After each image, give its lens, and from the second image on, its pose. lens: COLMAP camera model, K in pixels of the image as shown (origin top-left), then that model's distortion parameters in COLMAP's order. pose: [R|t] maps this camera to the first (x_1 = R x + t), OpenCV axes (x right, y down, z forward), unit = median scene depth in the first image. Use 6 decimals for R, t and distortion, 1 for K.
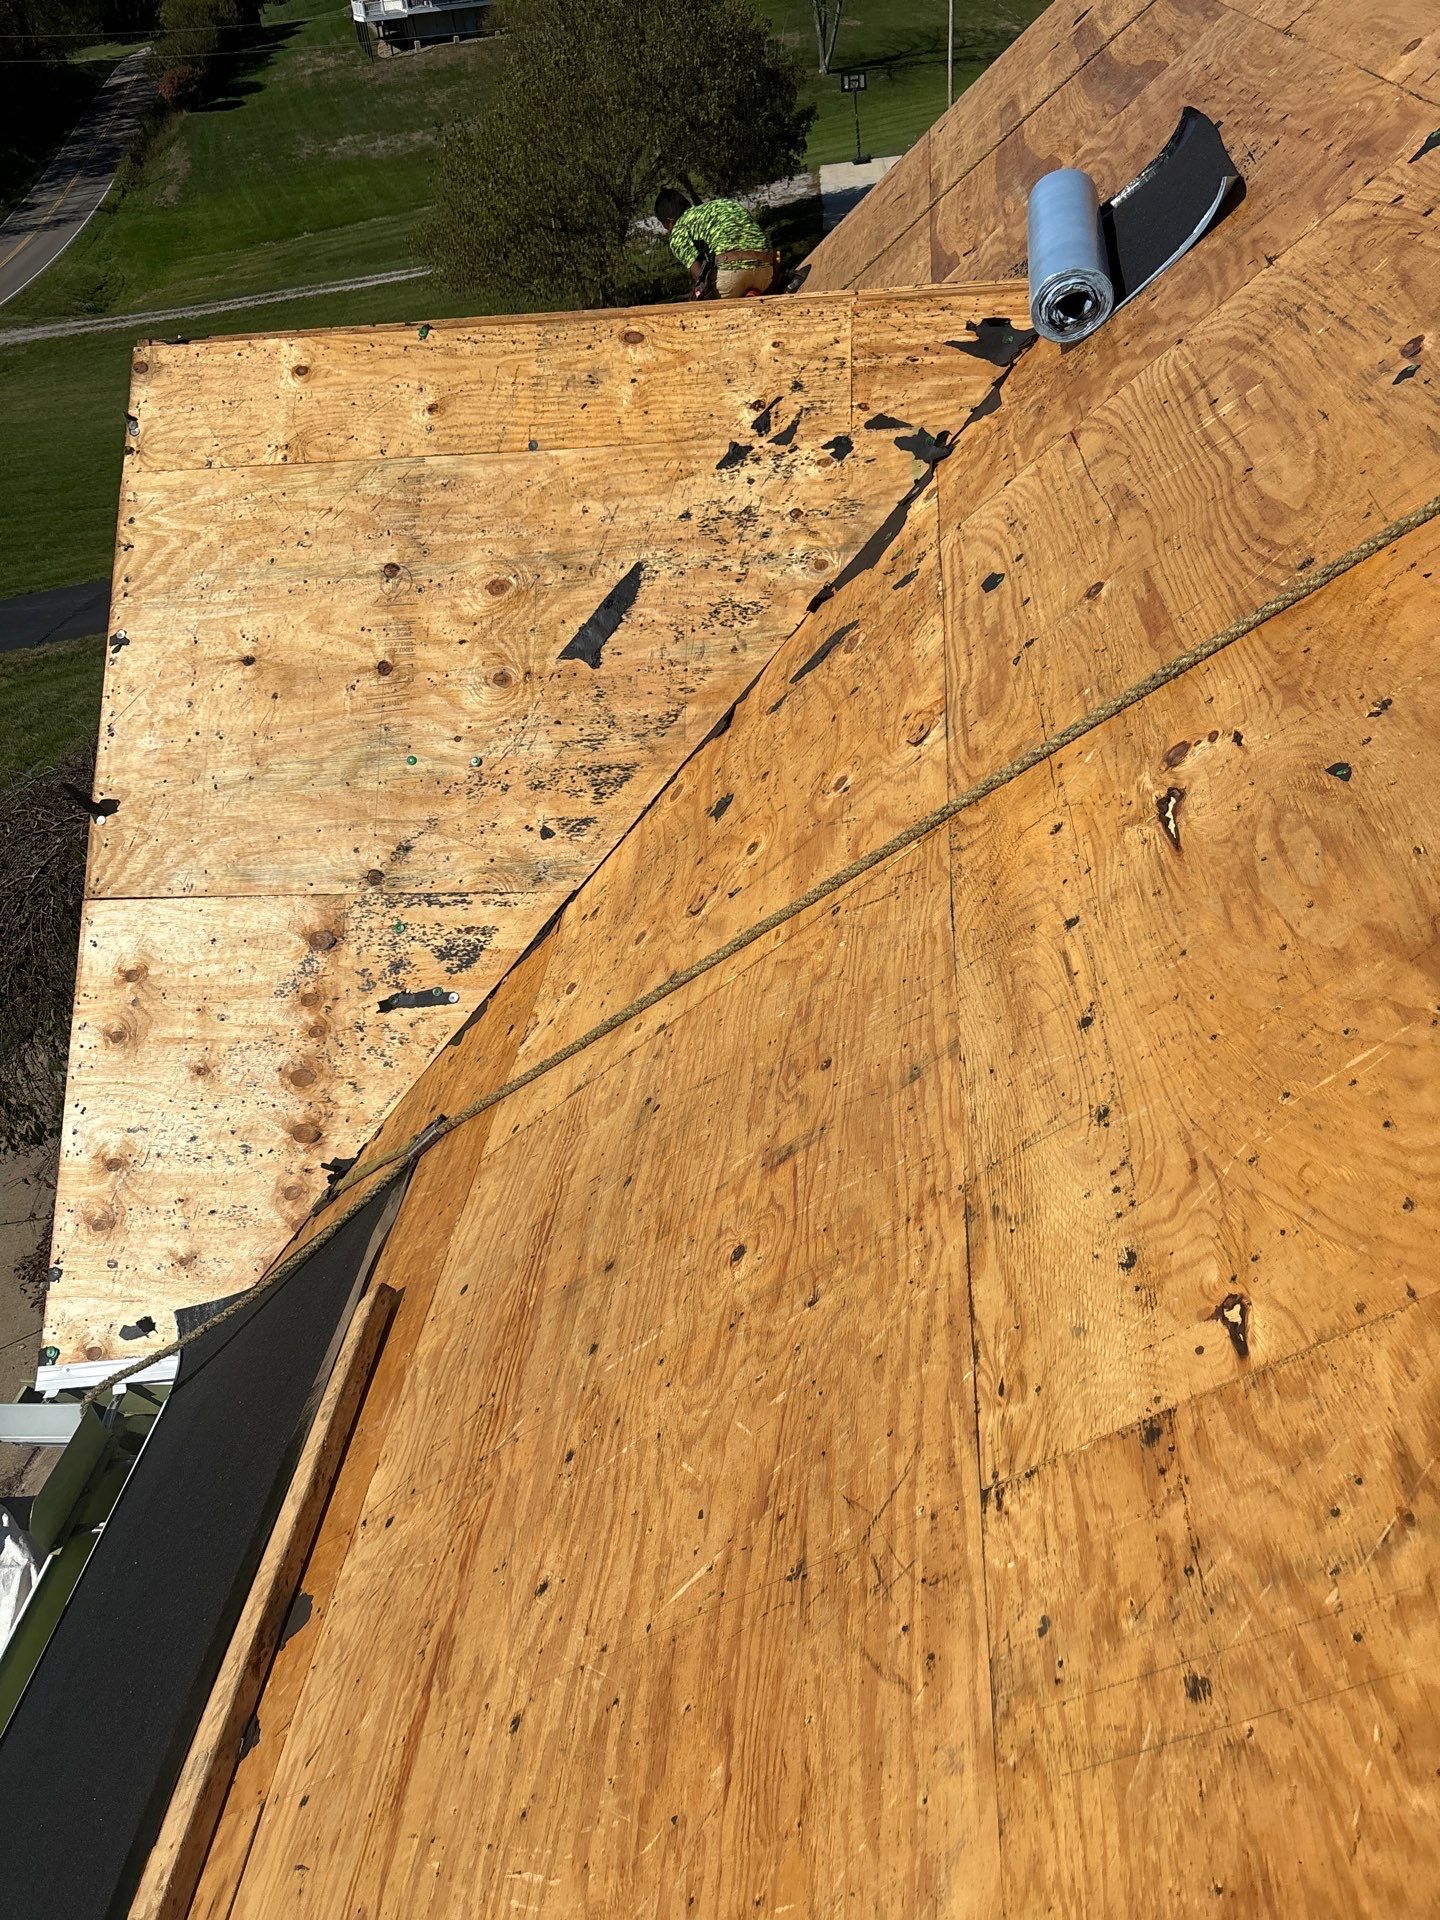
lens RADIAL K [[1407.4, 0, 720.0], [0, 1407.4, 960.0], [0, 0, 1]] dist [-0.003197, -0.003321]
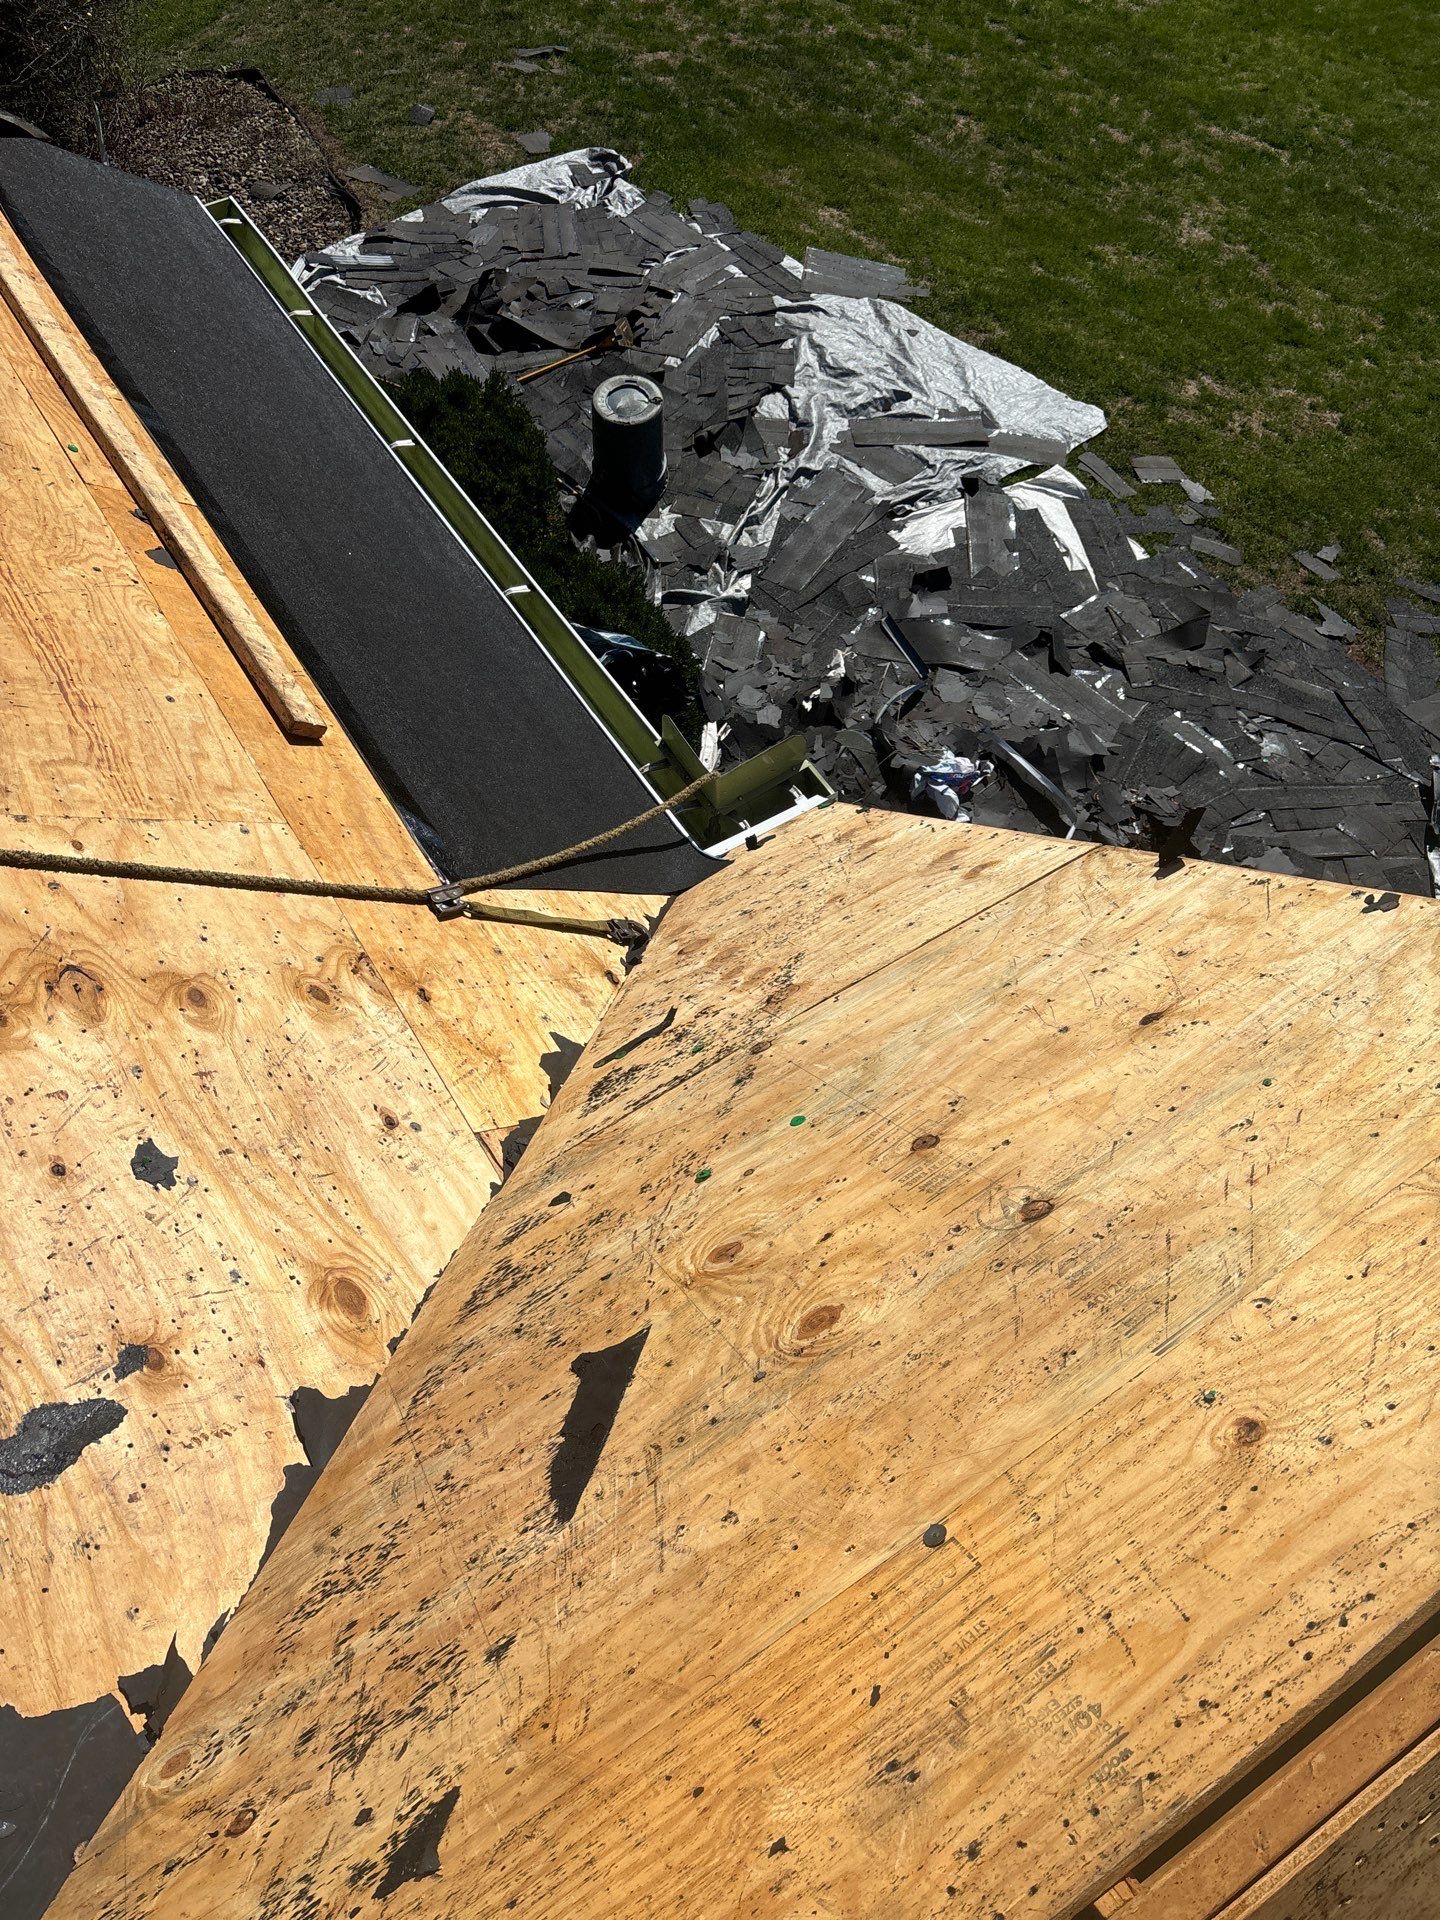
lens RADIAL K [[1407.4, 0, 720.0], [0, 1407.4, 960.0], [0, 0, 1]] dist [-0.003197, -0.003321]
pose [[-0.775451, 0.590927, -0.222444, -0.099306], [-0.311349, -0.051371, 0.948906, -0.698630], [0.549307, 0.805088, 0.223820, 0.787478]]
